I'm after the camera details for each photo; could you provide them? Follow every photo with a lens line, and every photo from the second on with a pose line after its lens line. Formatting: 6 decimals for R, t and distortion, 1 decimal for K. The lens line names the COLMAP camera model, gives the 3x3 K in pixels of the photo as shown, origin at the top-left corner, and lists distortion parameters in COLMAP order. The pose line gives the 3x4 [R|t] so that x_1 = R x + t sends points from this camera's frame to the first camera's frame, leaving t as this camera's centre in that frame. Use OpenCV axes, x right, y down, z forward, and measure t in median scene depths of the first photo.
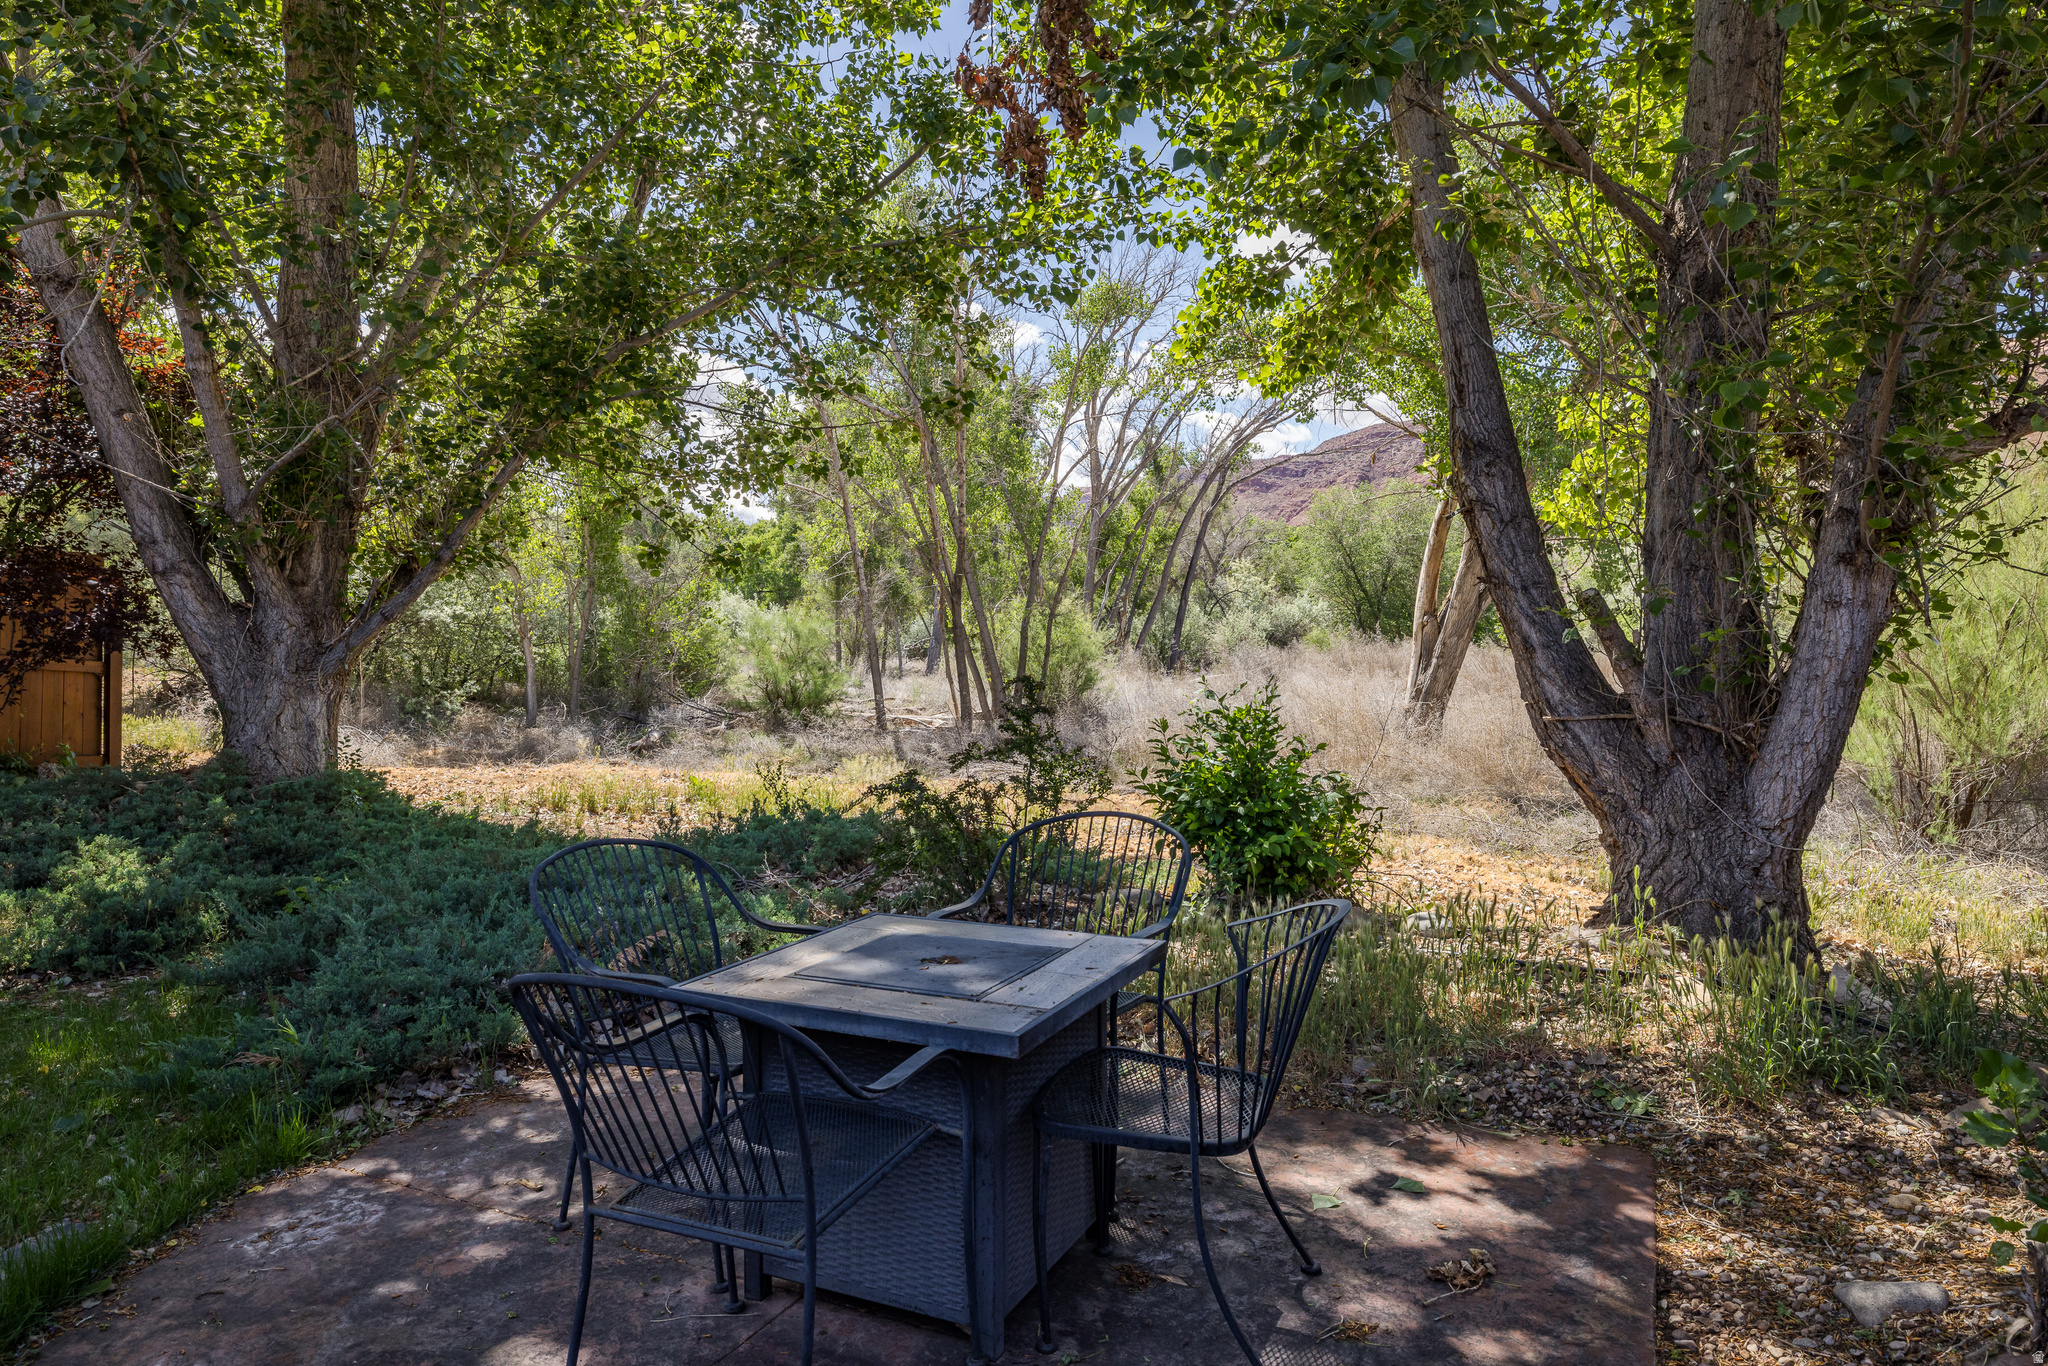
lens RADIAL K [[1310.0, 0, 1025.7], [0, 1310.0, 683.5], [0, 0, 1]] dist [0.001292, 0.000507]
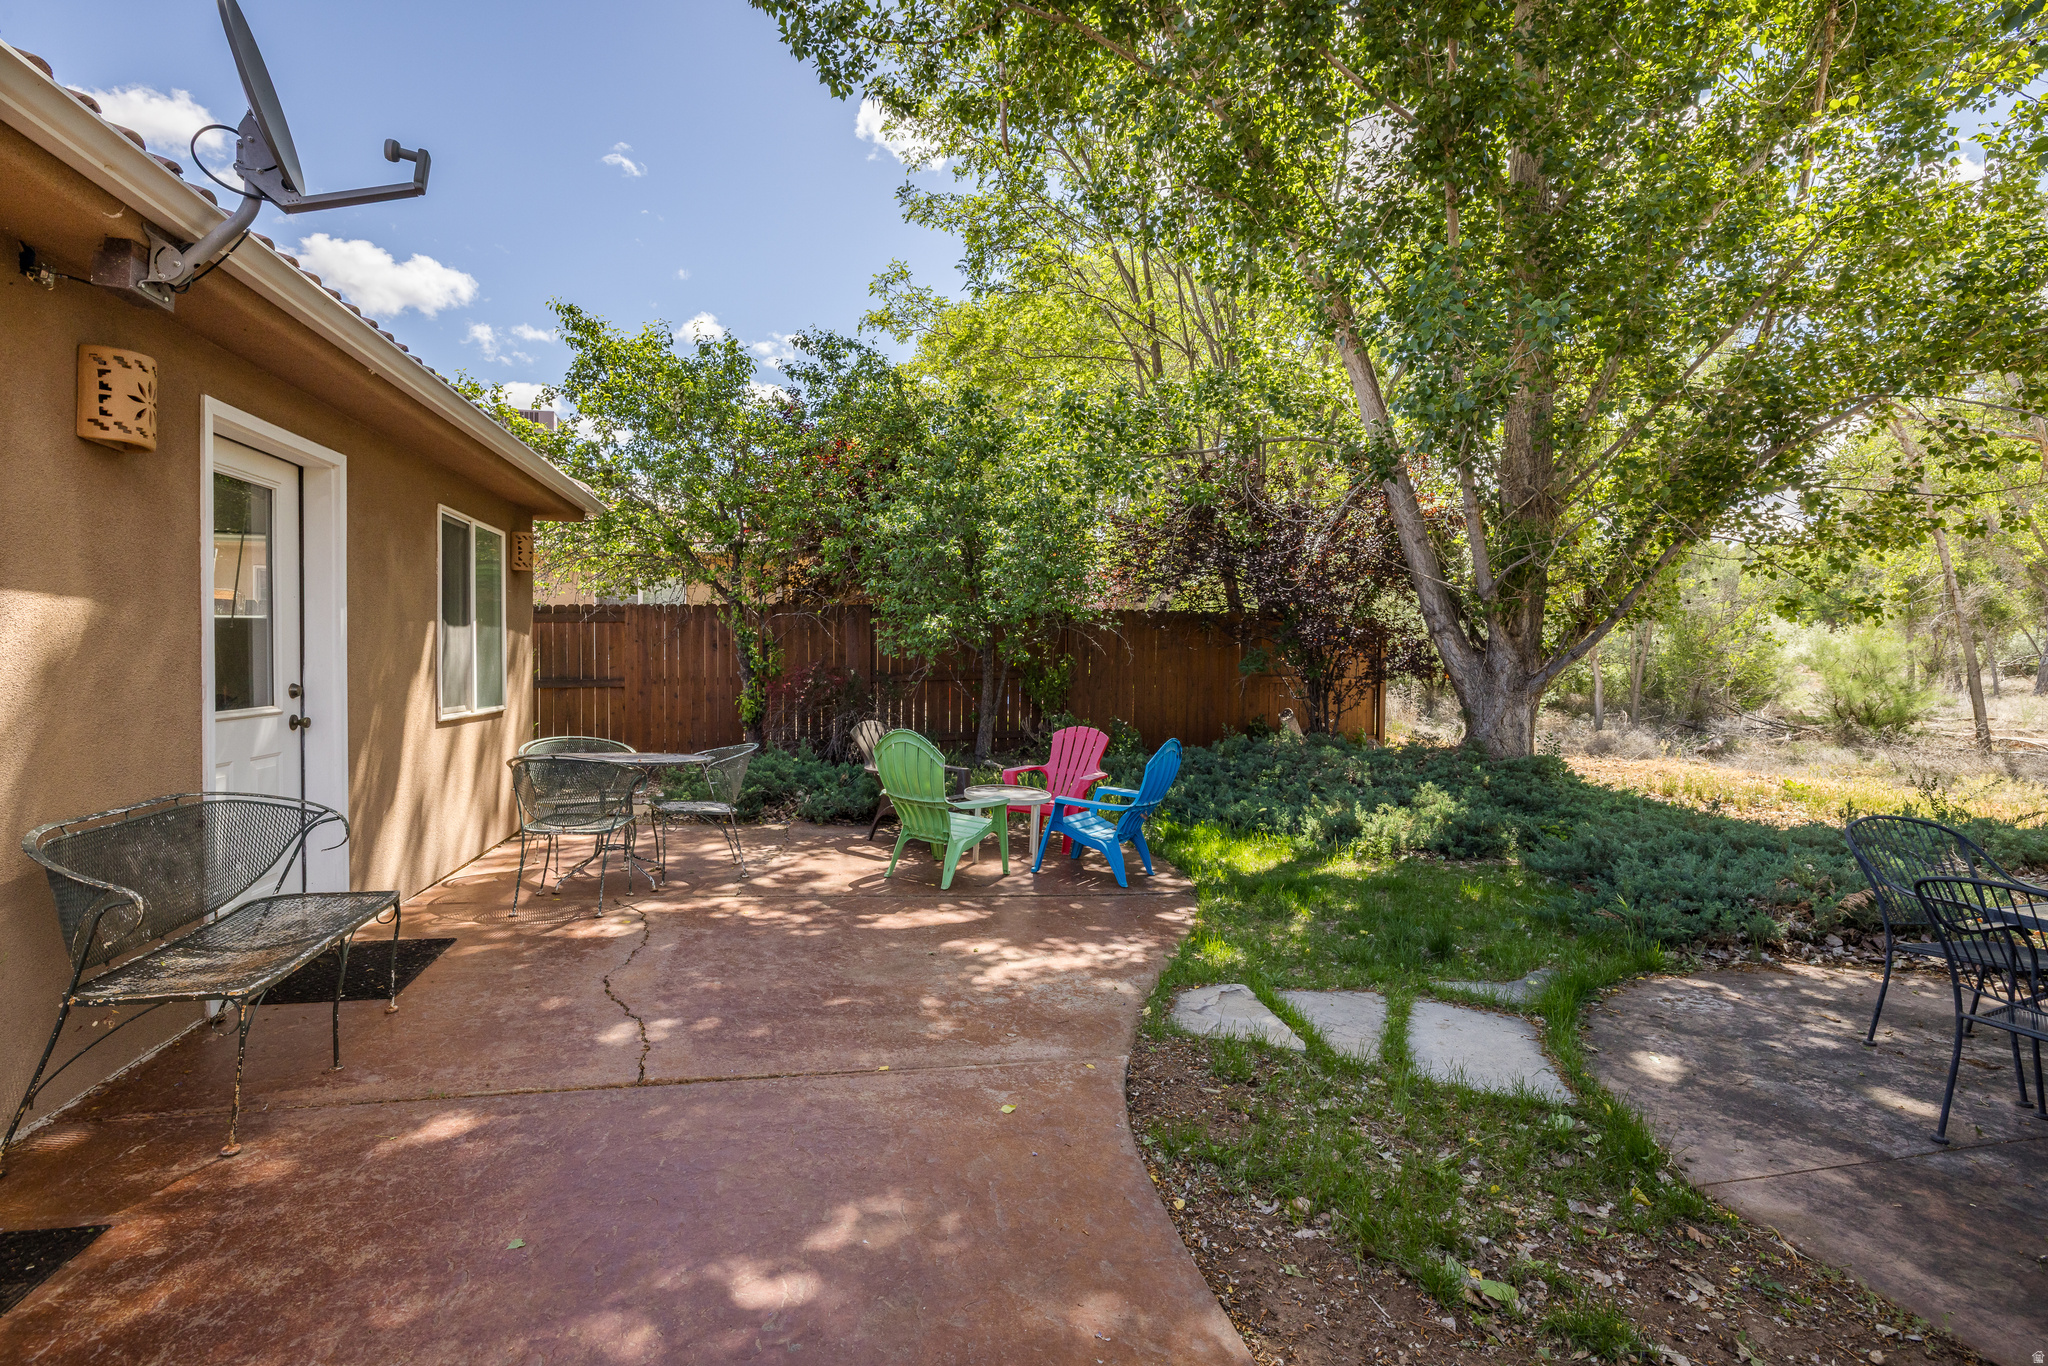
lens RADIAL K [[963.7, 0, 1018.8], [0, 963.7, 670.9], [0, 0, 1]] dist [0.001637, 0.000447]
pose [[0.632856, 0.006185, -0.774245, -0.028999], [-0.022237, 0.999701, -0.010191, -0.007779], [0.773951, 0.023666, 0.632804, -0.203005]]
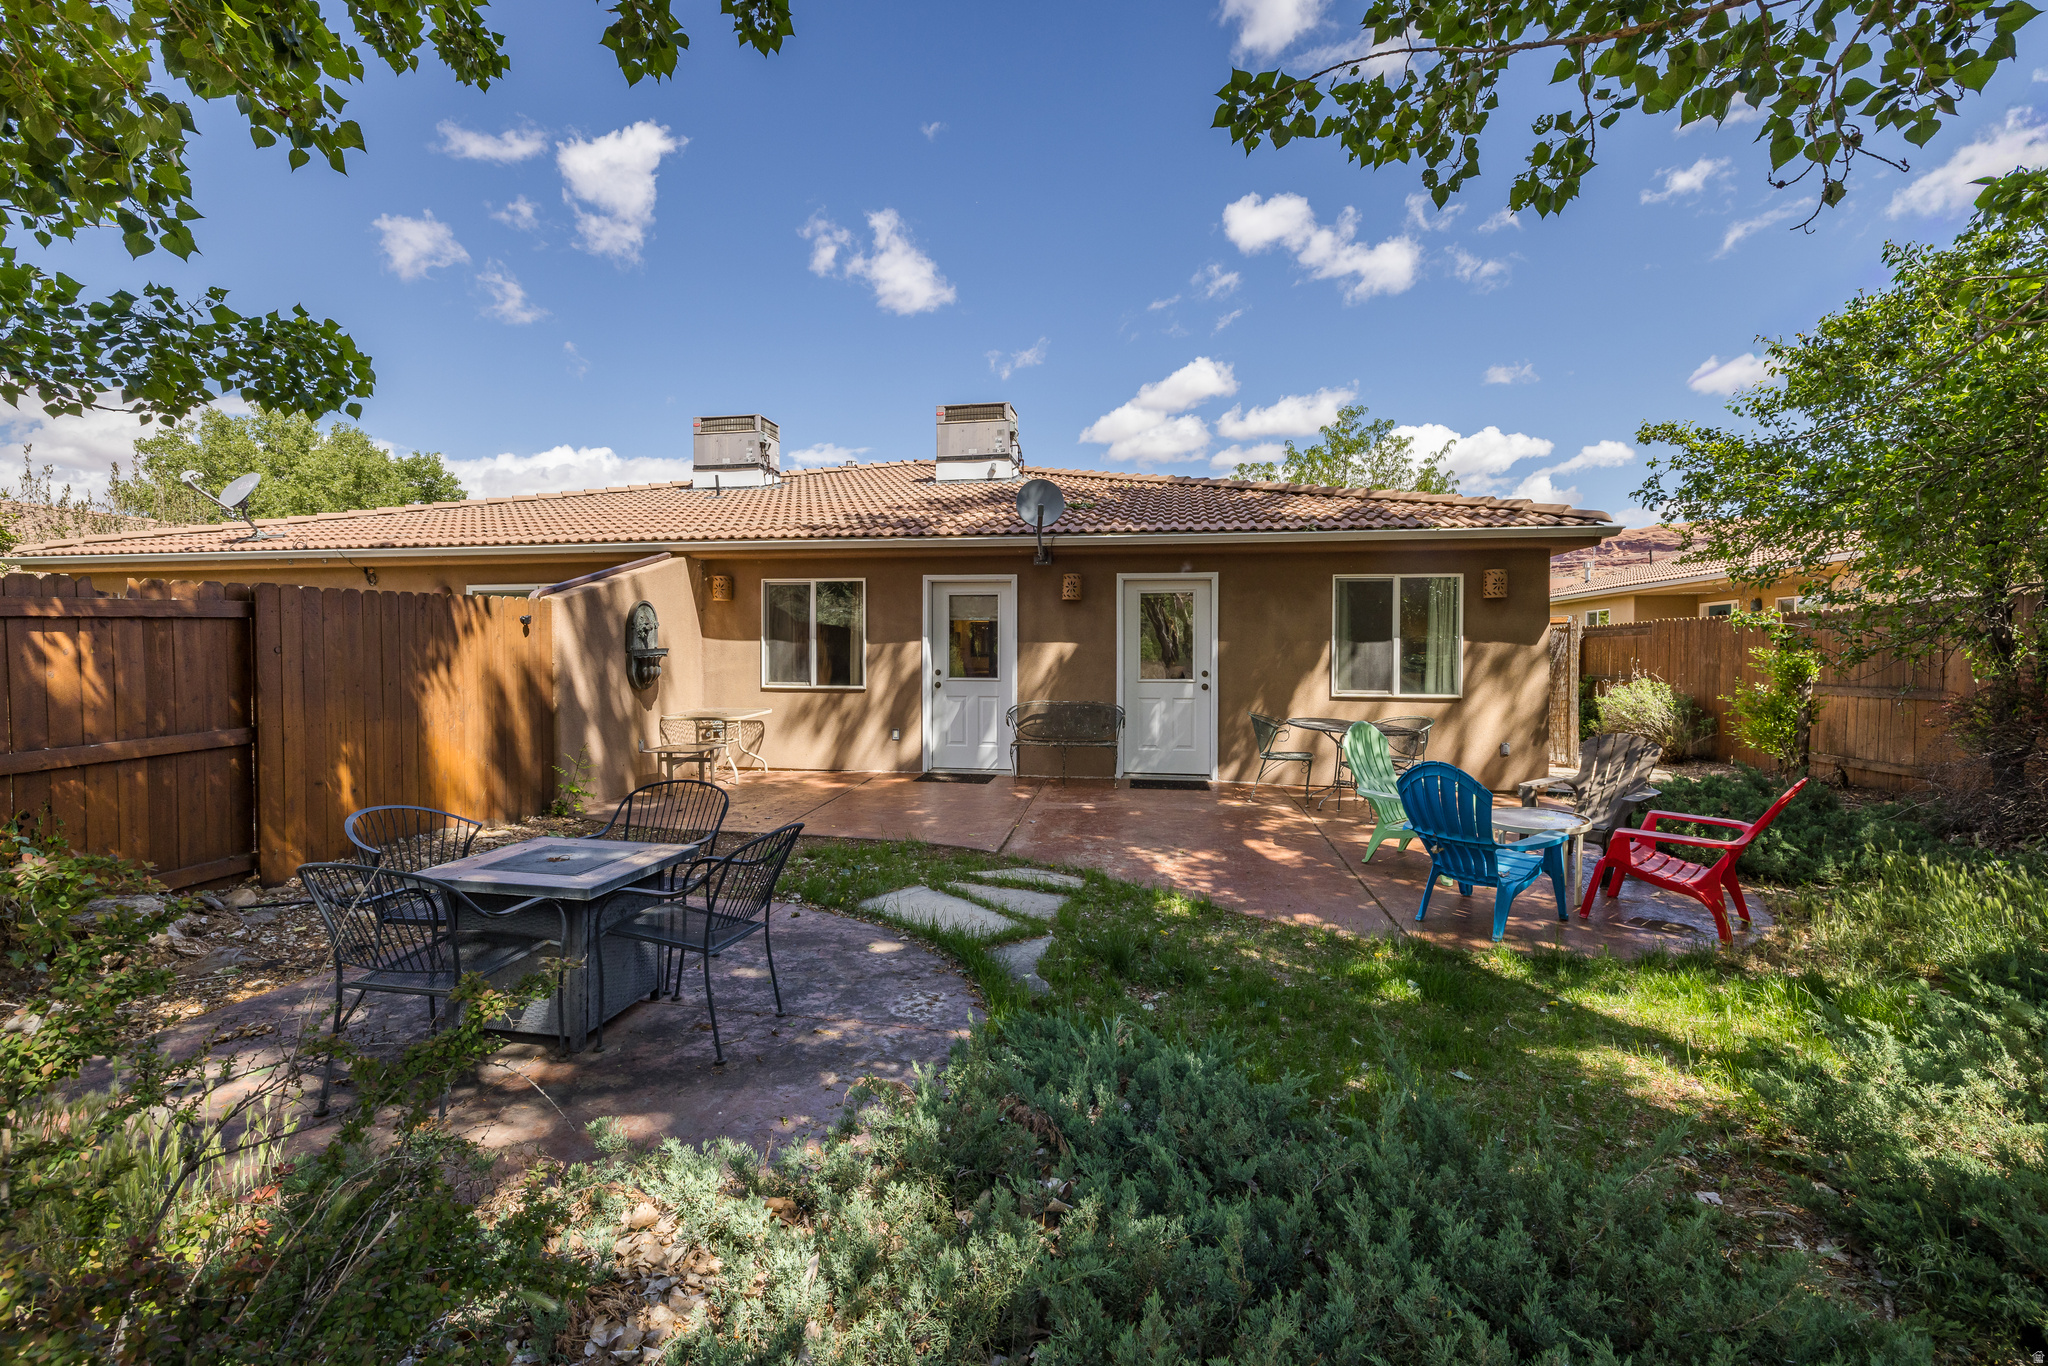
lens RADIAL K [[870.1, 0, 1014.6], [0, 870.1, 636.3], [0, 0, 1]] dist [0.023067, 0.000075]
pose [[-0.959227, -0.009568, -0.282476, -0.102153], [-0.011541, 0.999919, 0.005321, -0.041100], [0.282403, 0.008364, -0.959259, 0.730286]]
